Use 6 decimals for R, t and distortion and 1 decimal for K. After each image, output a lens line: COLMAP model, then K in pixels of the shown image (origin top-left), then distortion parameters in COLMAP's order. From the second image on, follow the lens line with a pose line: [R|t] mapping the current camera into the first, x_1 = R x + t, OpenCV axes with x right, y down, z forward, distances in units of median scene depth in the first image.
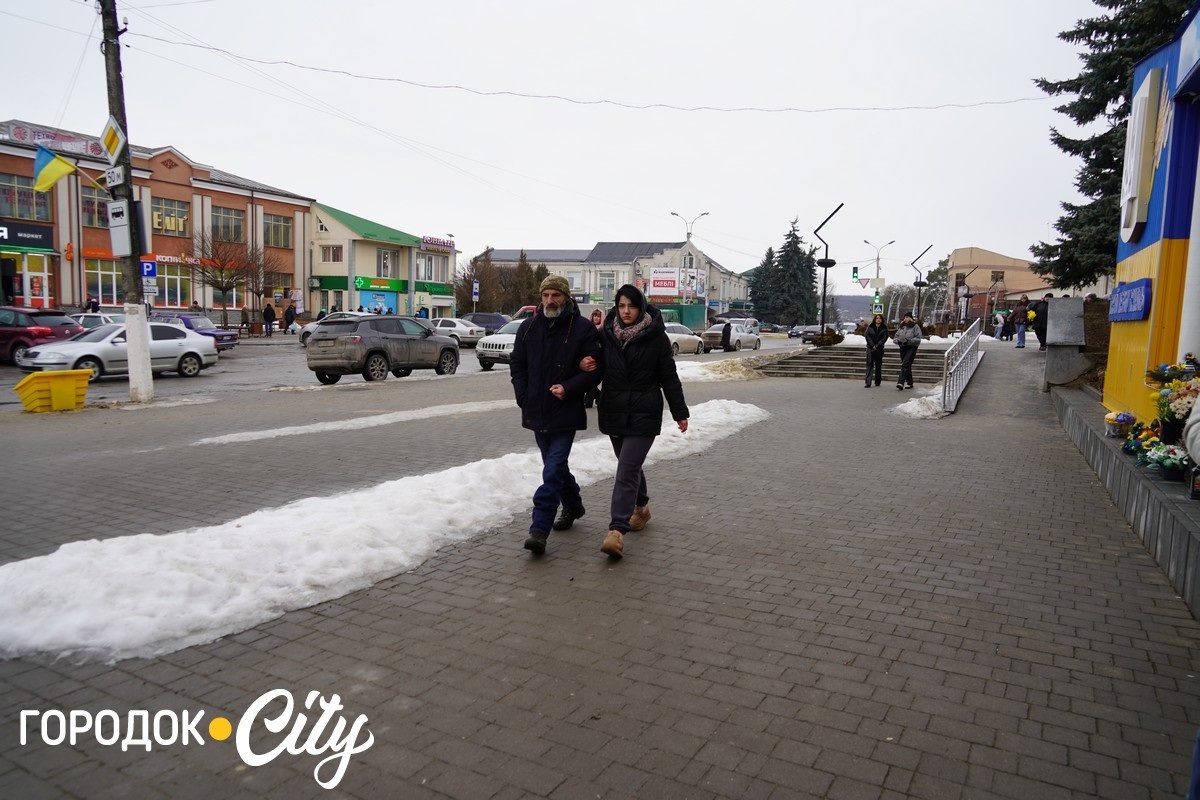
lens RADIAL K [[844.4, 0, 600.0], [0, 844.4, 400.0], [0, 0, 1]] dist [0.005864, 0.003319]
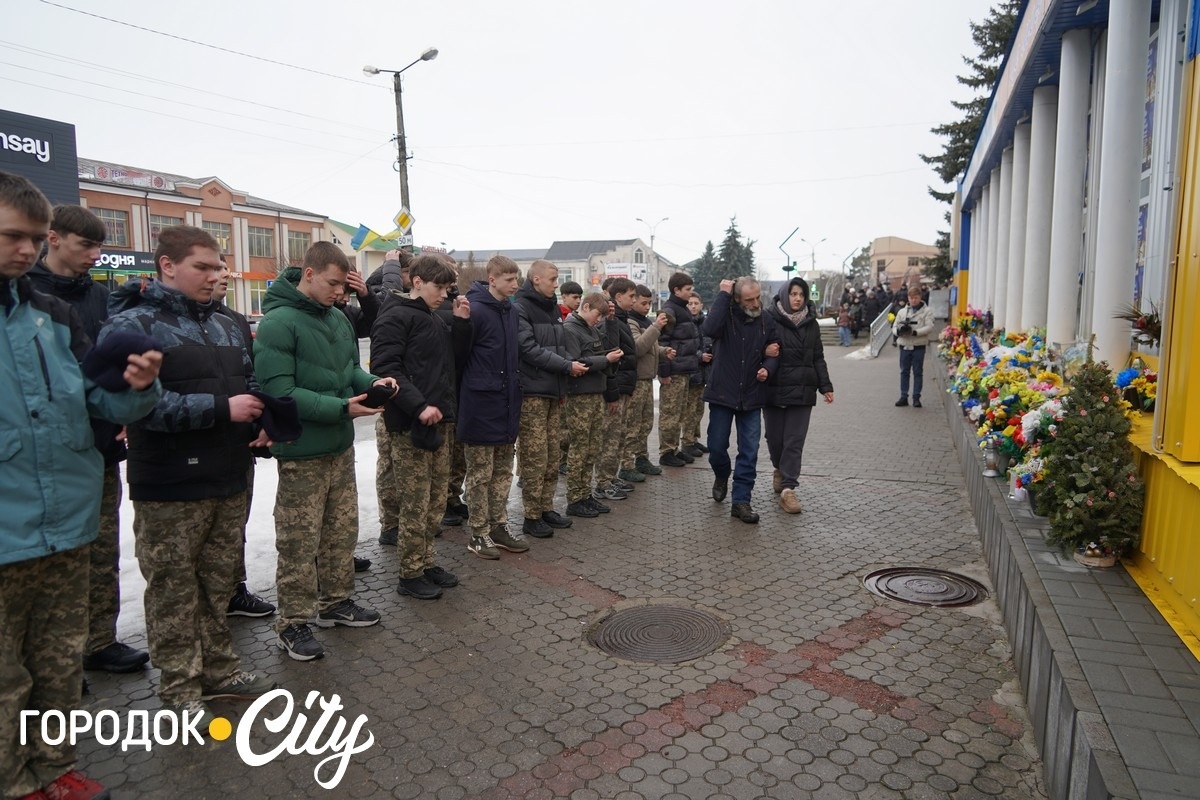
lens RADIAL K [[844.4, 0, 600.0], [0, 844.4, 400.0], [0, 0, 1]] dist [0.005864, 0.003319]
pose [[0.996240, -0.042902, 0.075273, -0.072884], [0.042205, 0.999050, 0.010828, 0.014180], [-0.075666, -0.007611, 0.997104, -0.177275]]
